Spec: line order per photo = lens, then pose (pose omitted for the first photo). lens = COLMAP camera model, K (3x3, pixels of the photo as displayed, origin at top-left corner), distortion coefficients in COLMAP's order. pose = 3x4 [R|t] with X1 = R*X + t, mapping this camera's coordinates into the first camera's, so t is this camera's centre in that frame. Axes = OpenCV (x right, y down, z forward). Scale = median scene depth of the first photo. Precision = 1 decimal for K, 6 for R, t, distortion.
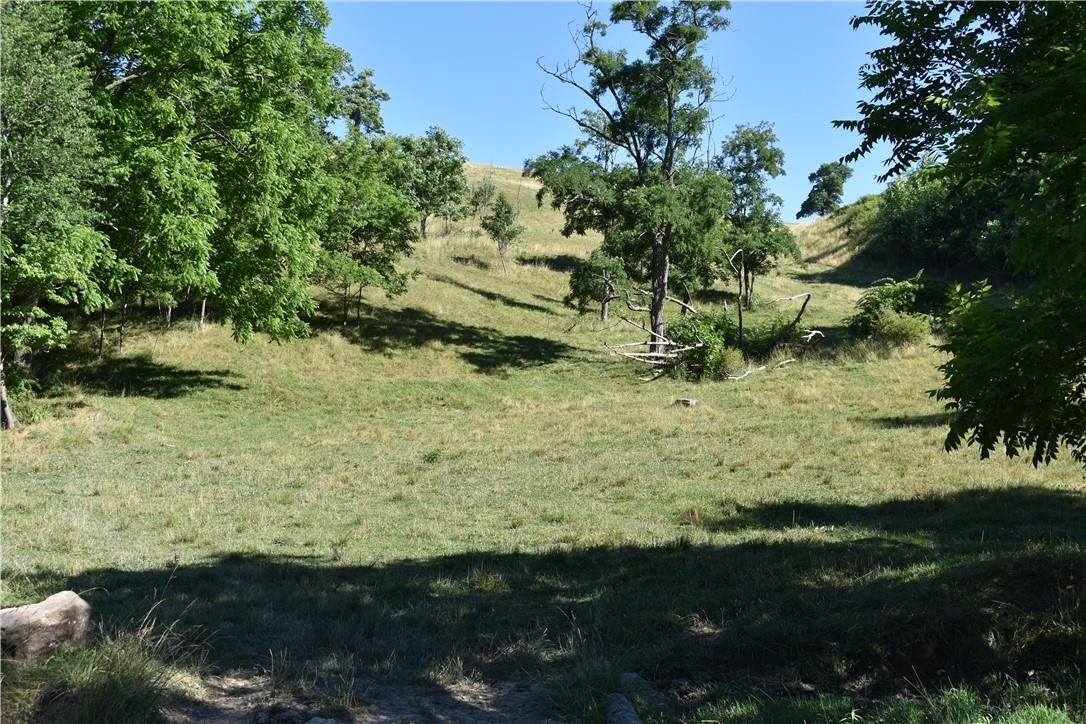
lens RADIAL K [[1597.8, 0, 543.0], [0, 1597.8, 362.0], [0, 0, 1]] dist [-0.039212, -0.046443]
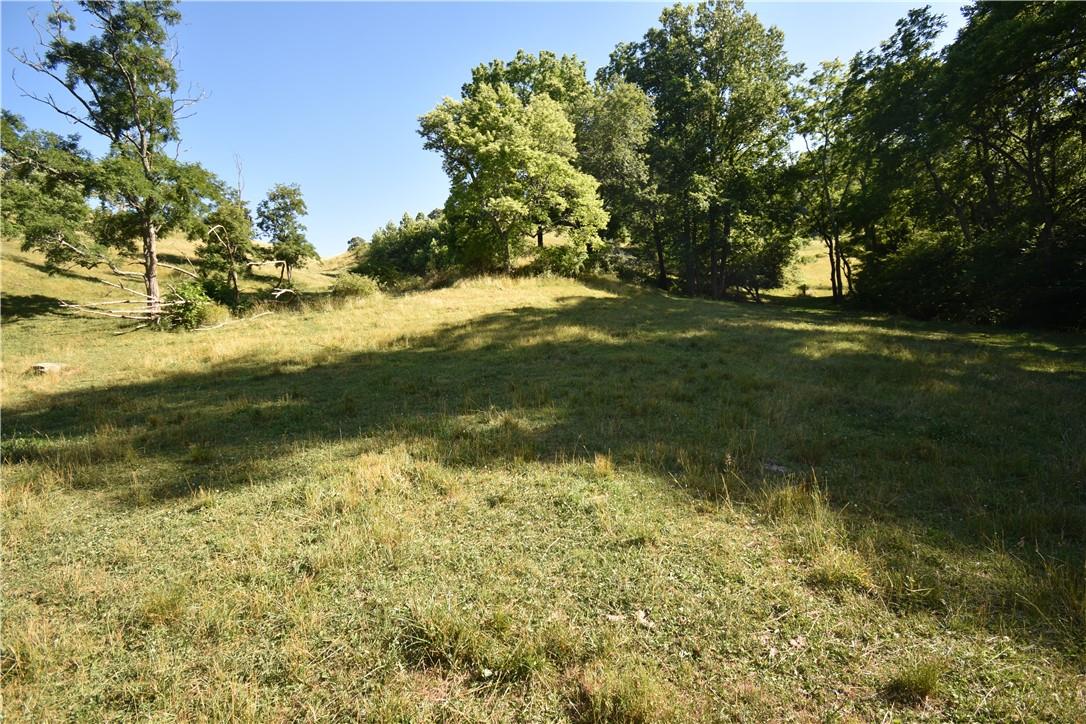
lens RADIAL K [[476.4, 0, 547.4], [0, 476.4, 355.9], [0, 0, 1]] dist [0.019703, -0.027222]
pose [[0.861511, -0.069521, 0.502958, 0.101488], [0.024307, 0.995093, 0.095912, 0.001307], [-0.507157, -0.070404, 0.858973, 0.366570]]
